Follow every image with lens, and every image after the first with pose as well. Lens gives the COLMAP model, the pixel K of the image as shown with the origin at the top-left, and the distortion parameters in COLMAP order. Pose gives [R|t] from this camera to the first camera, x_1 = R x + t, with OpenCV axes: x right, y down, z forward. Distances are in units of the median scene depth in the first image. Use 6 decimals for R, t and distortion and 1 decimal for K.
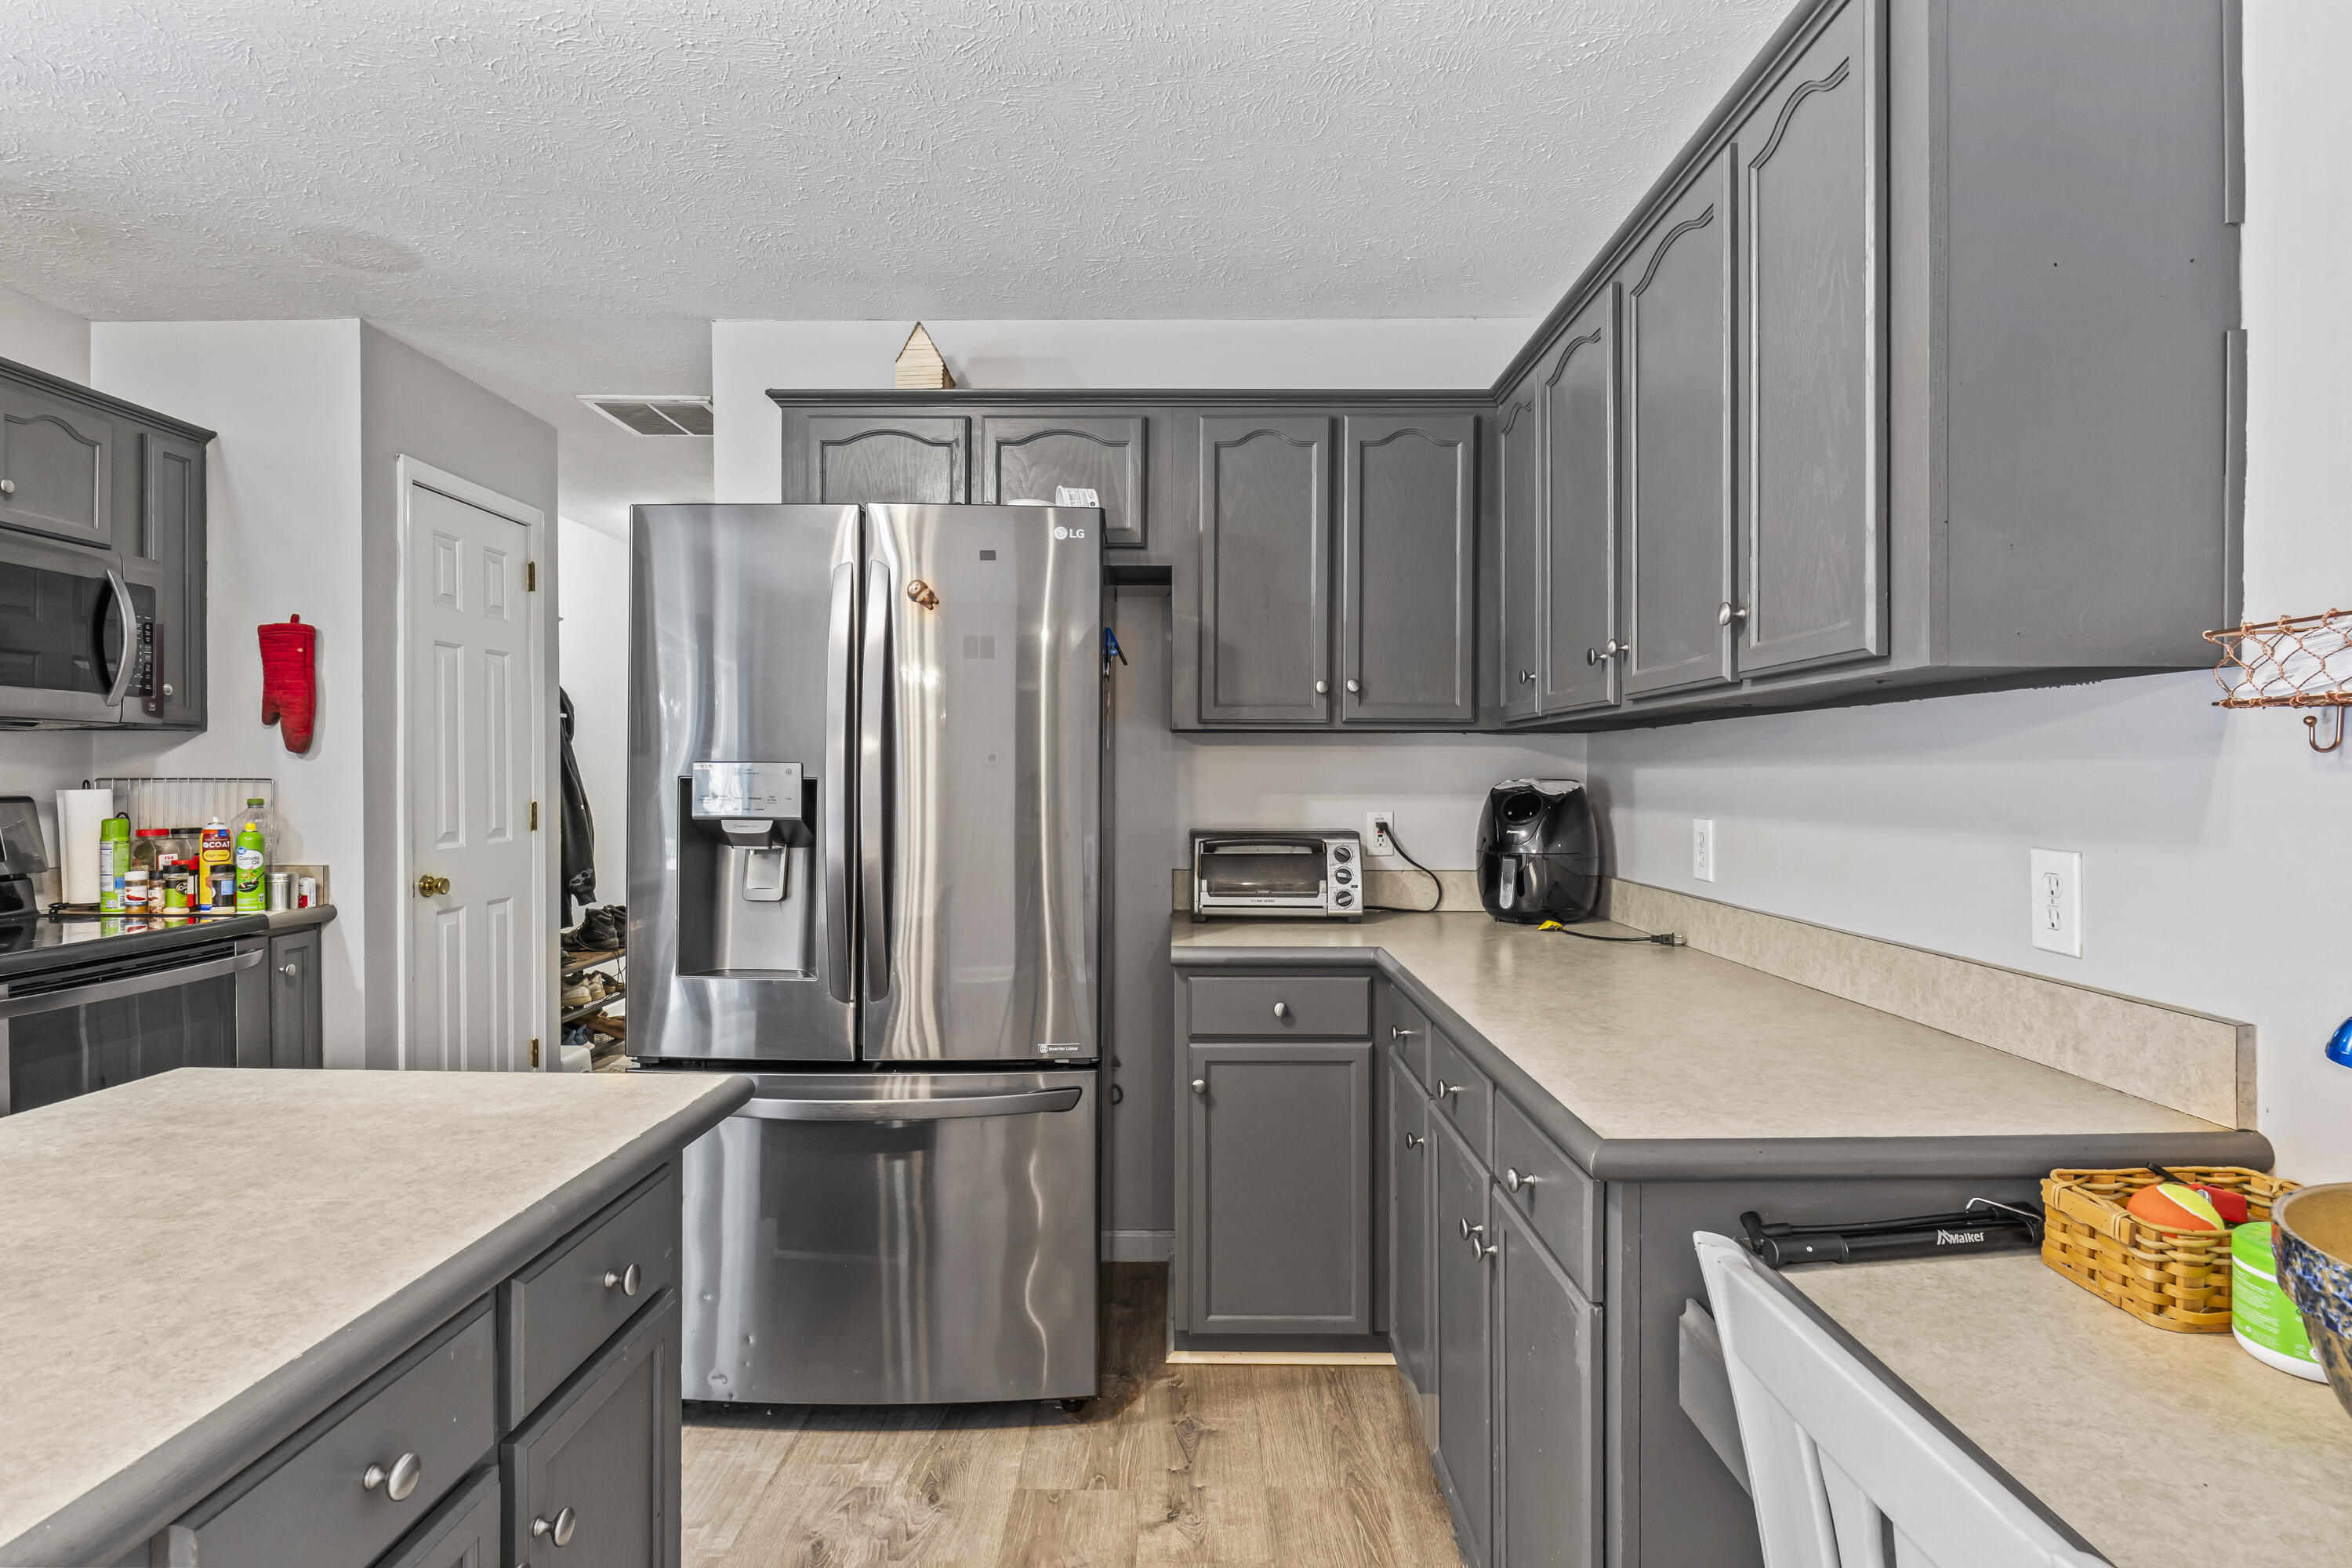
lens RADIAL K [[1190.5, 0, 1174.4], [0, 1190.5, 778.6], [0, 0, 1]] dist [-0.000434, 0.000000]
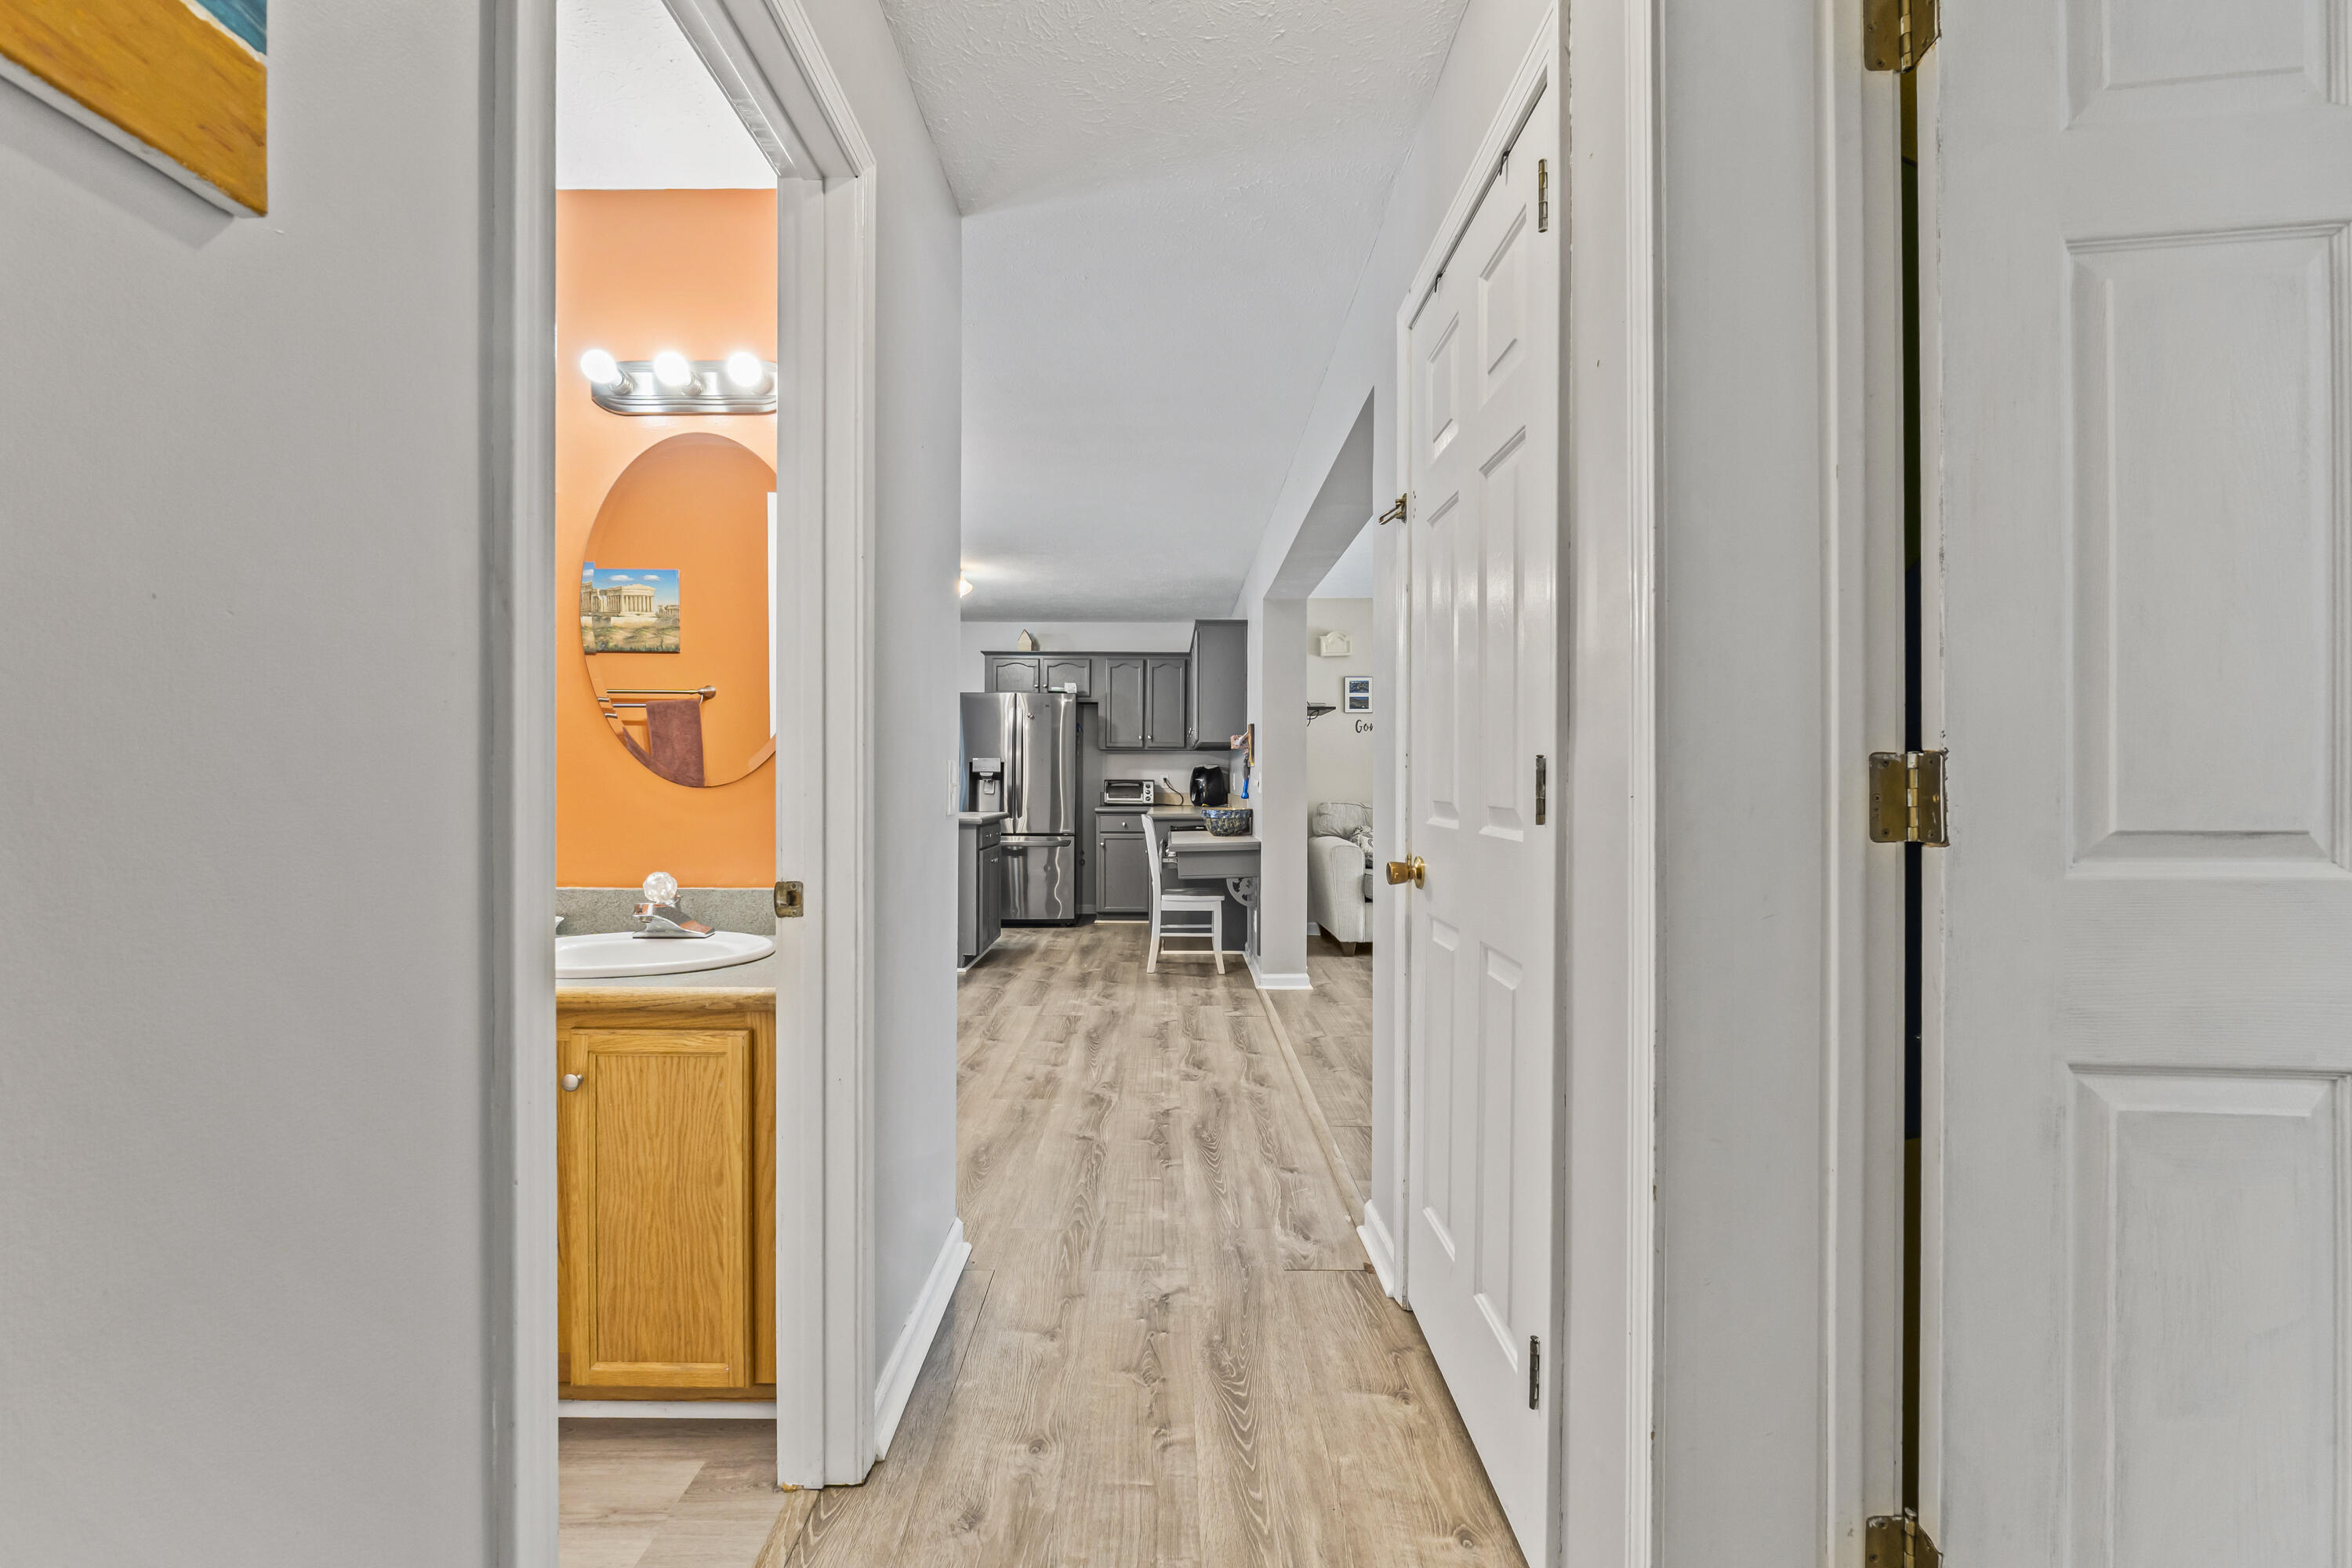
lens RADIAL K [[993.5, 0, 1166.5], [0, 993.5, 776.0], [0, 0, 1]] dist [-0.009162, 0.000096]
pose [[0.999993, 0.000451, 0.003770, 0.186802], [-0.000461, 0.999996, 0.002741, 0.027441], [-0.003769, -0.002743, 0.999989, -1.887790]]
